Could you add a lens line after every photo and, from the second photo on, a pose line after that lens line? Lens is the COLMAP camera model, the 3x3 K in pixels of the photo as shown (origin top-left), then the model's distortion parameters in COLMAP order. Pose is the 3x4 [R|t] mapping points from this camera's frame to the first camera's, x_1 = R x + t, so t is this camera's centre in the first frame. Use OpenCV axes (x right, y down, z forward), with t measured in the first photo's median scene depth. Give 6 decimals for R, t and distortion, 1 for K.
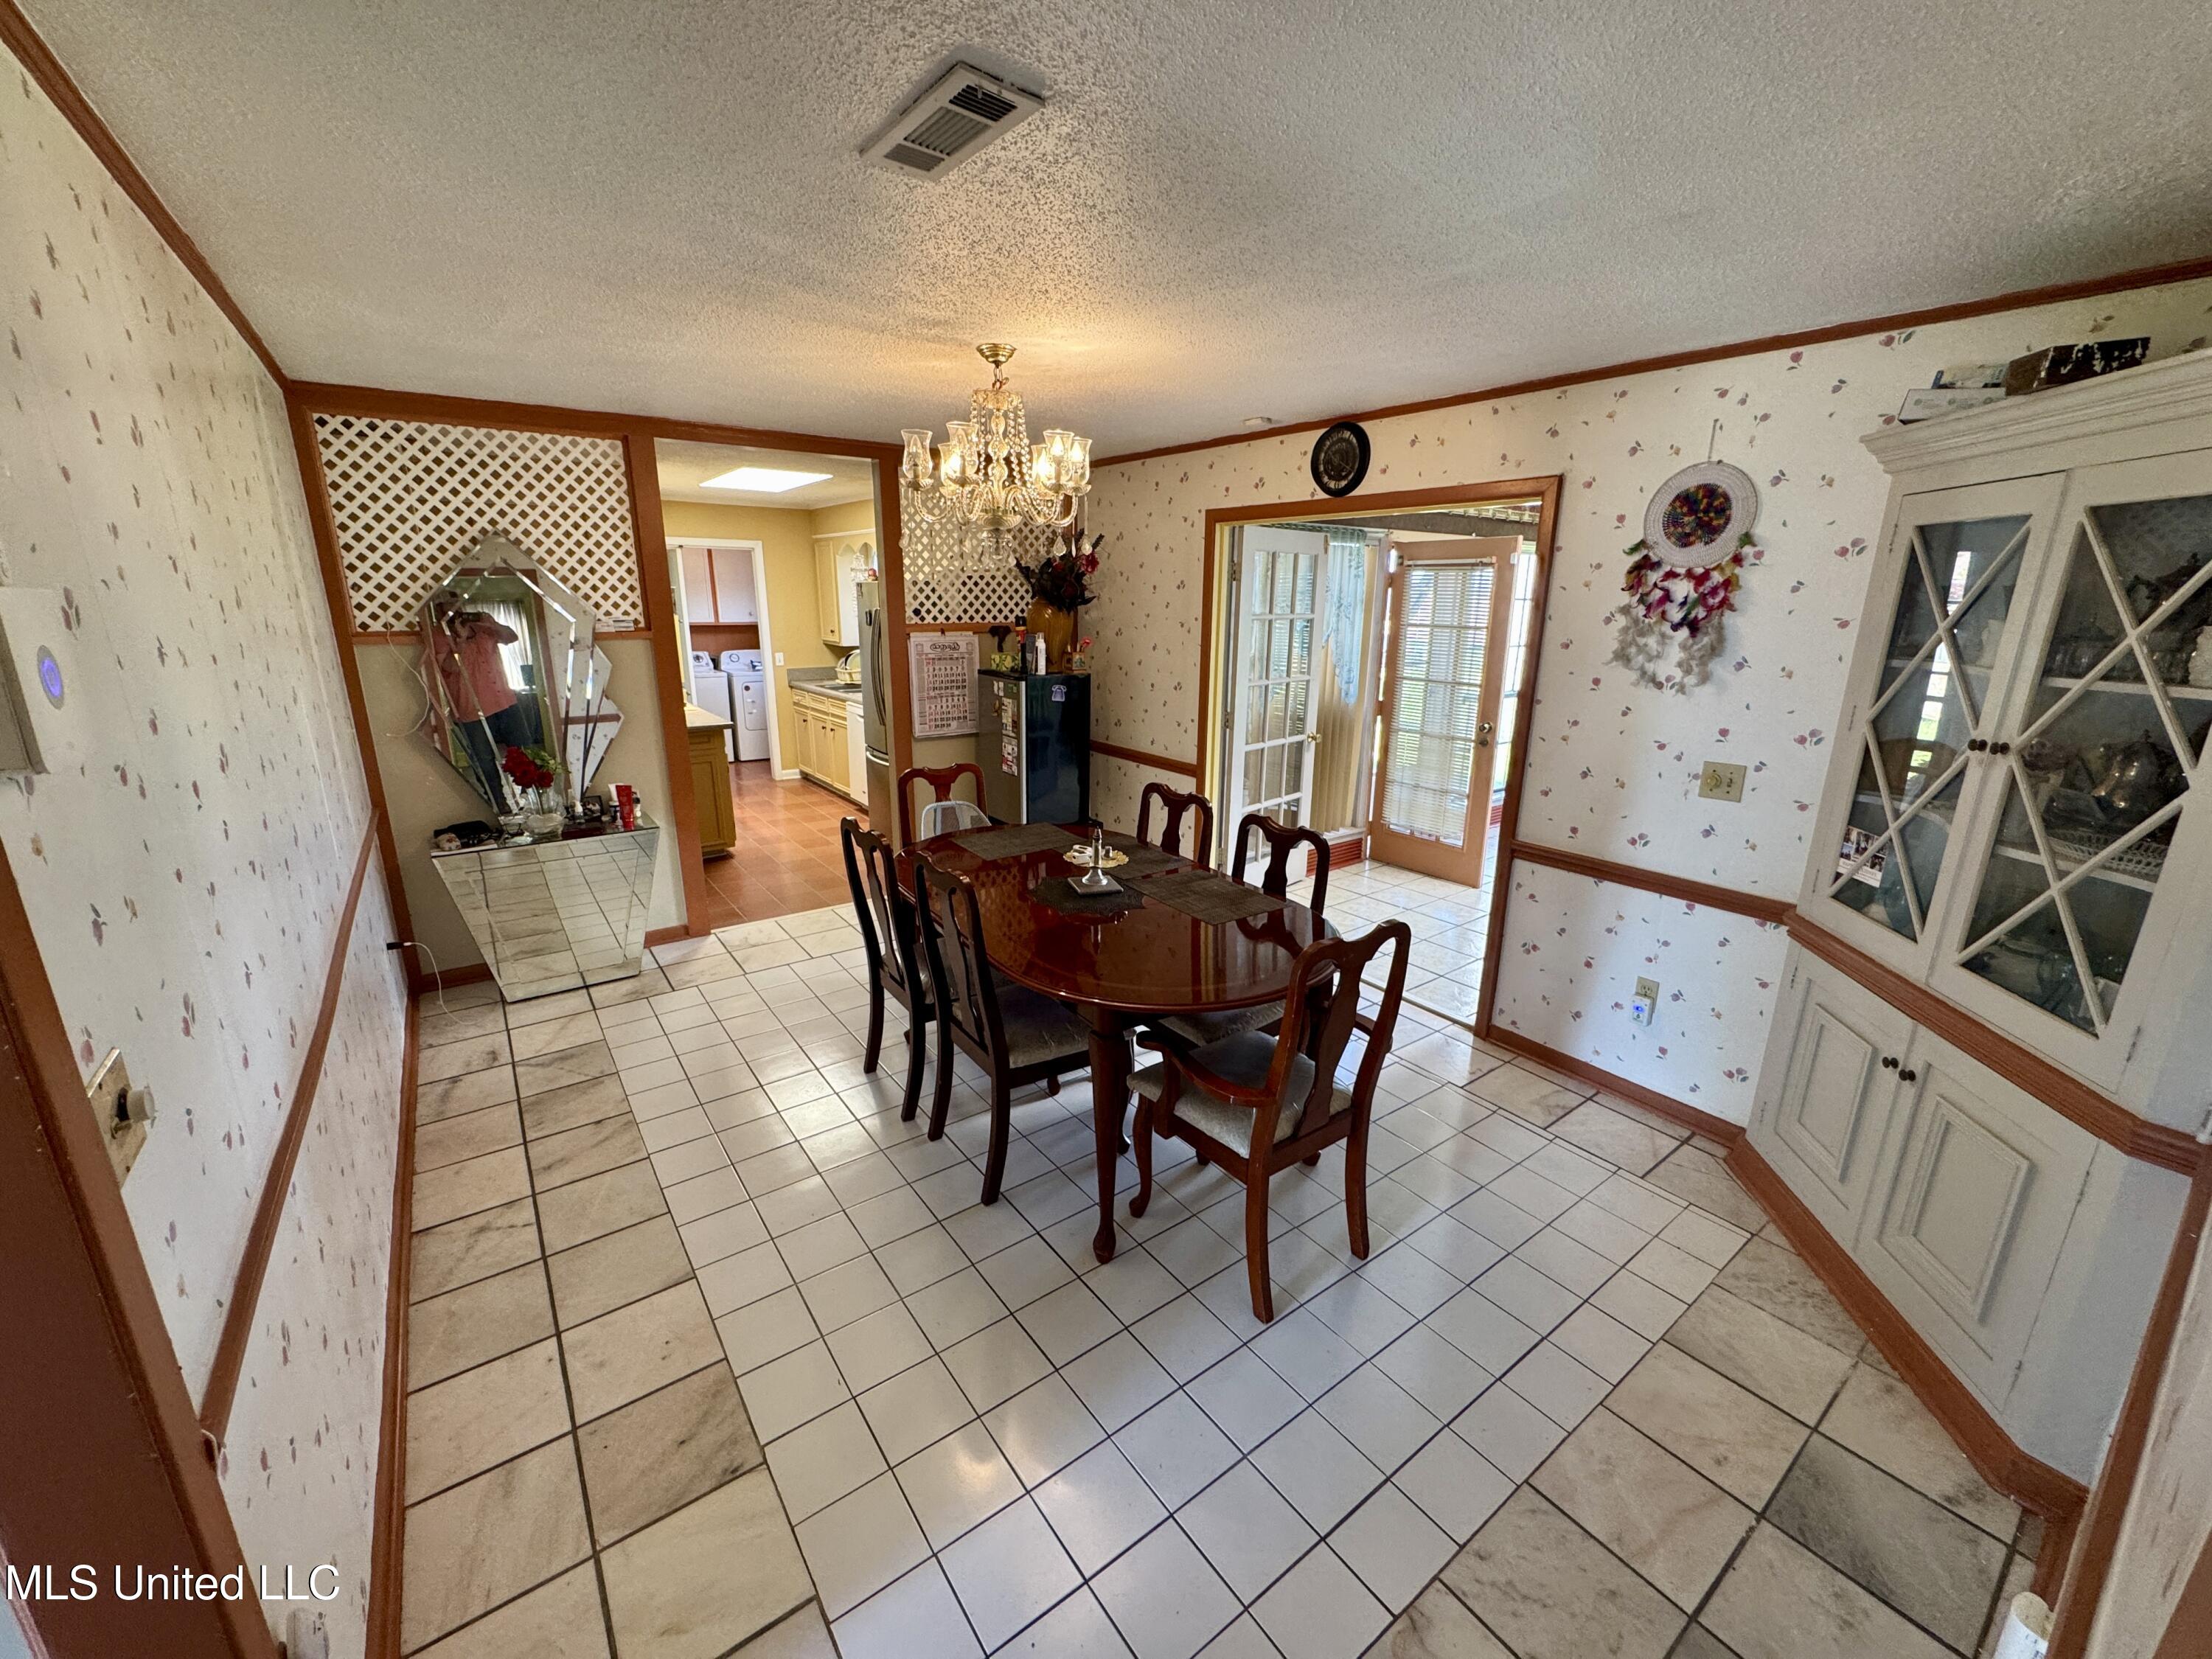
lens RADIAL K [[879.5, 0, 1106.0], [0, 879.5, 829.5], [0, 0, 1]] dist [0.000208, 0.000003]
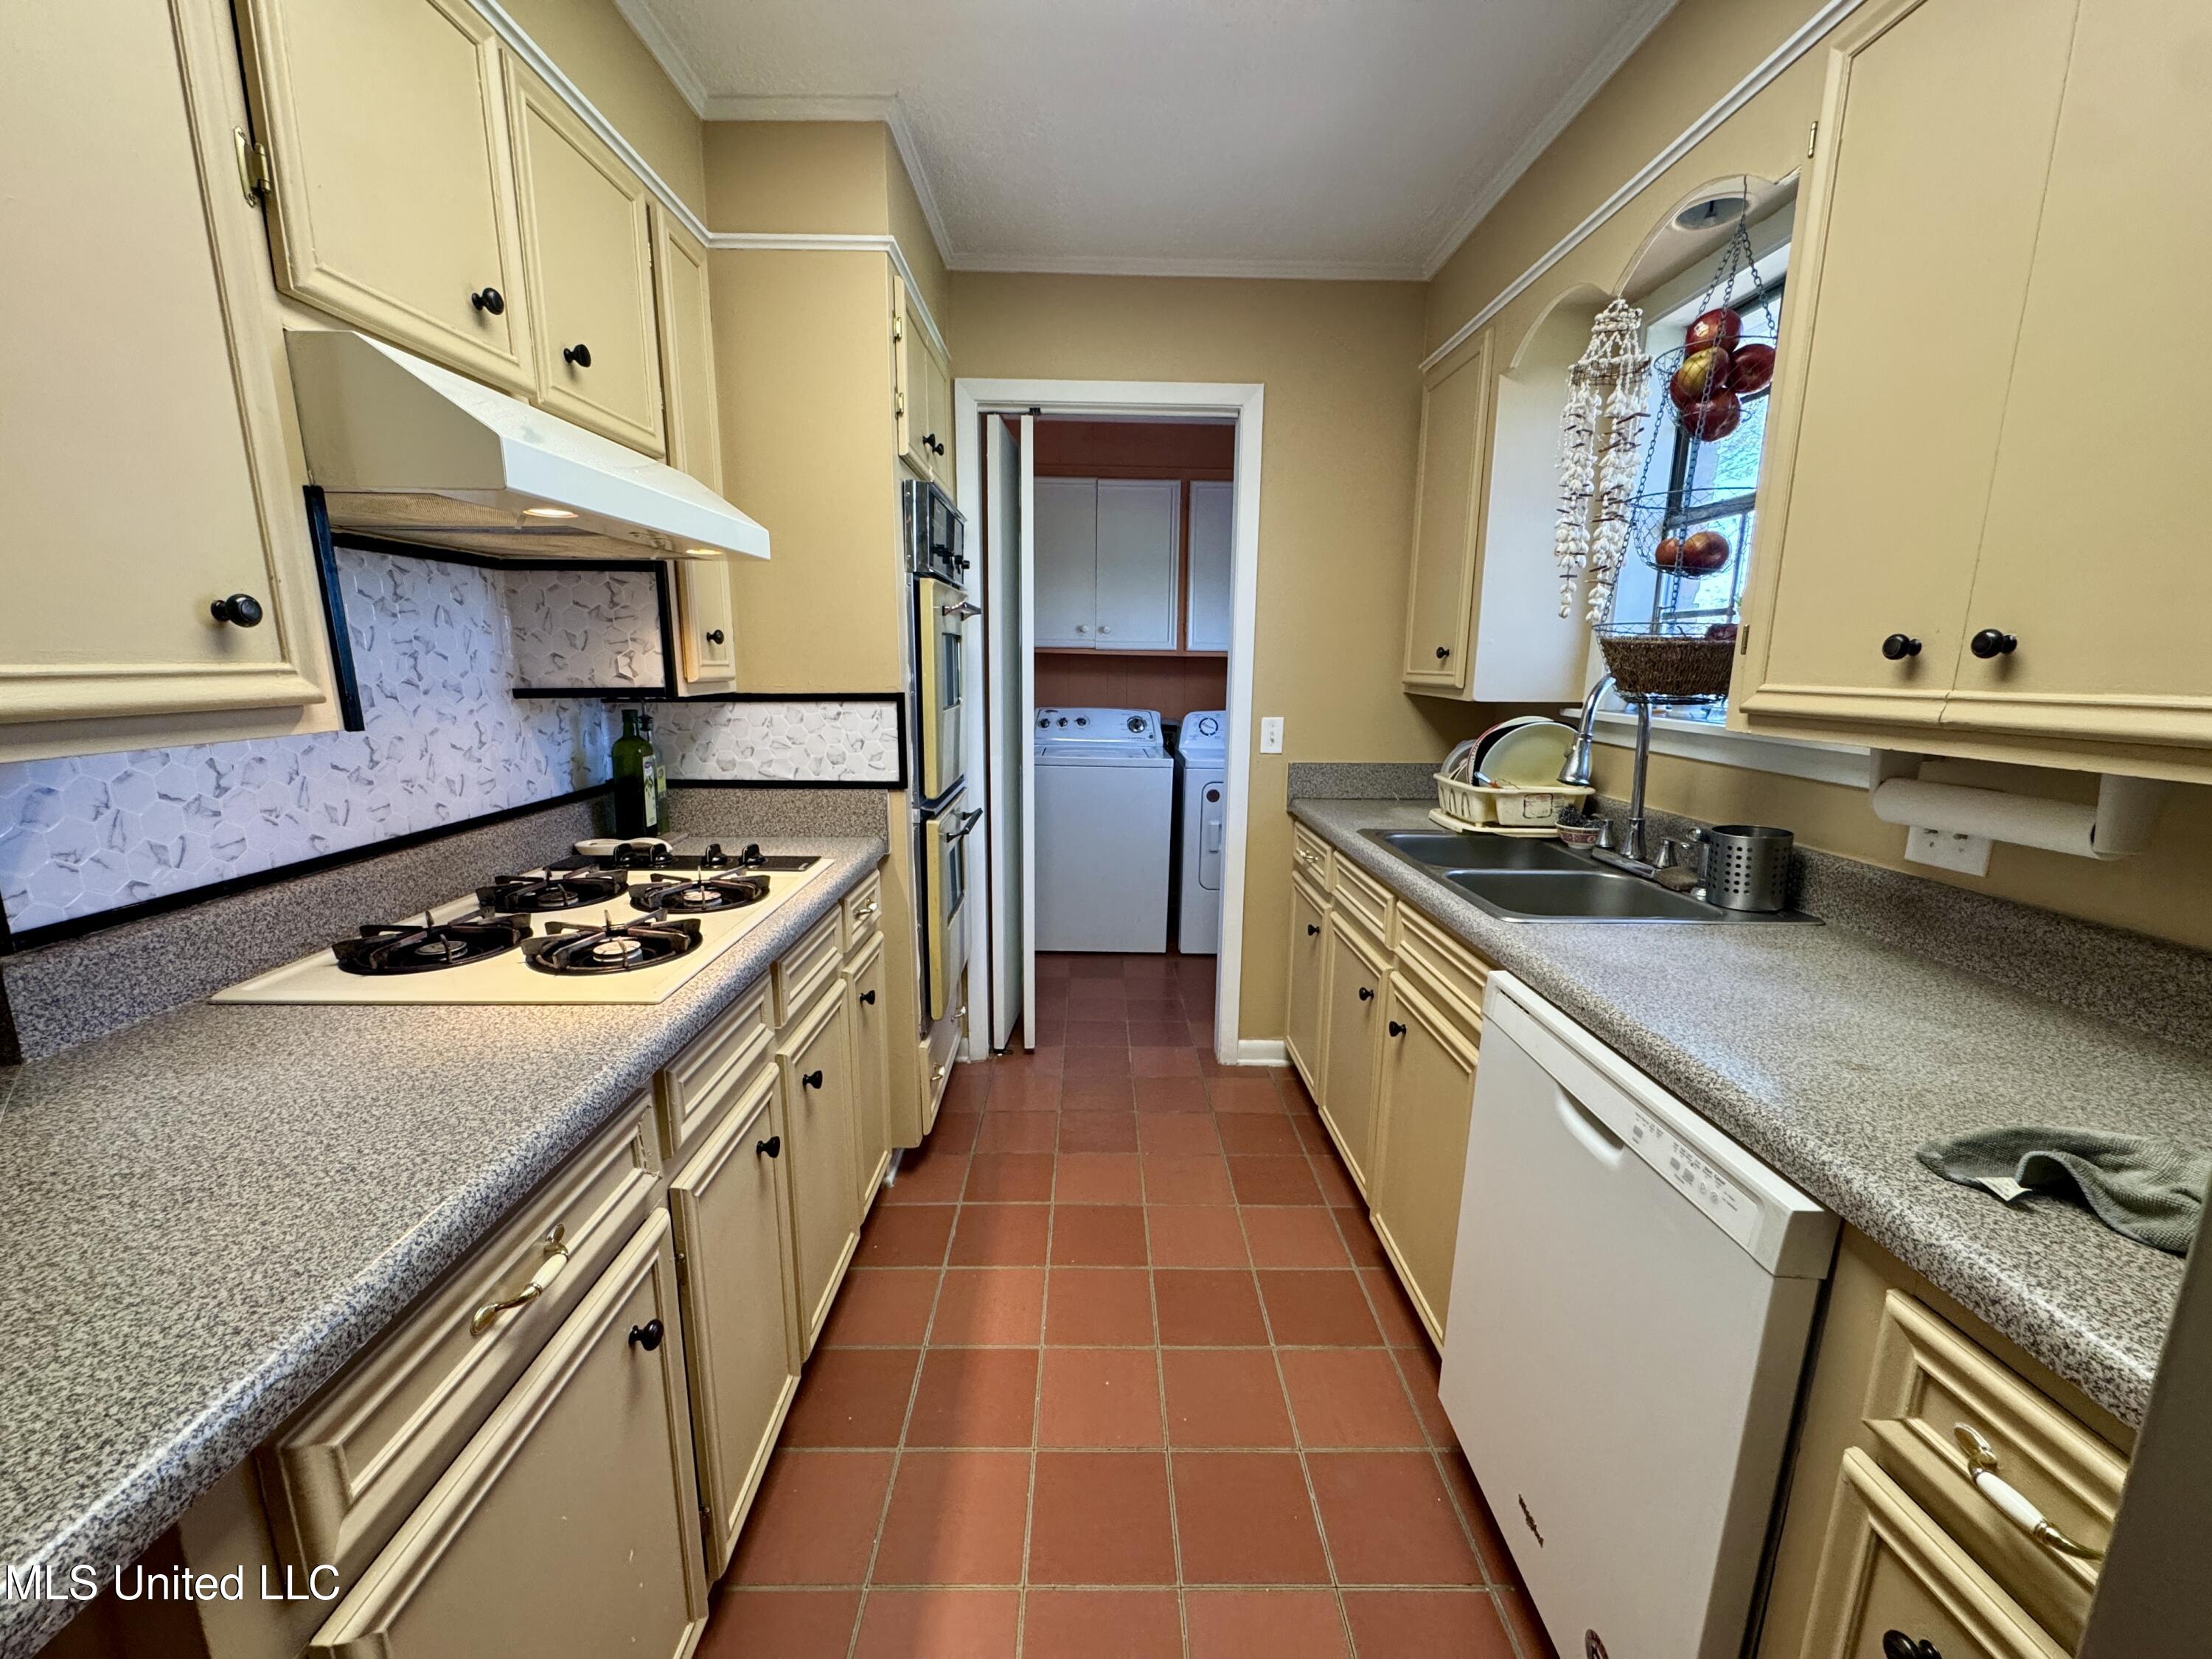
lens RADIAL K [[879.5, 0, 1106.0], [0, 879.5, 829.5], [0, 0, 1]] dist [0.000208, 0.000003]
pose [[0.815417, 0.109271, -0.568468, -0.226652], [-0.156028, 0.987165, -0.034055, -0.136967], [0.557450, 0.116466, 0.822001, 0.693180]]
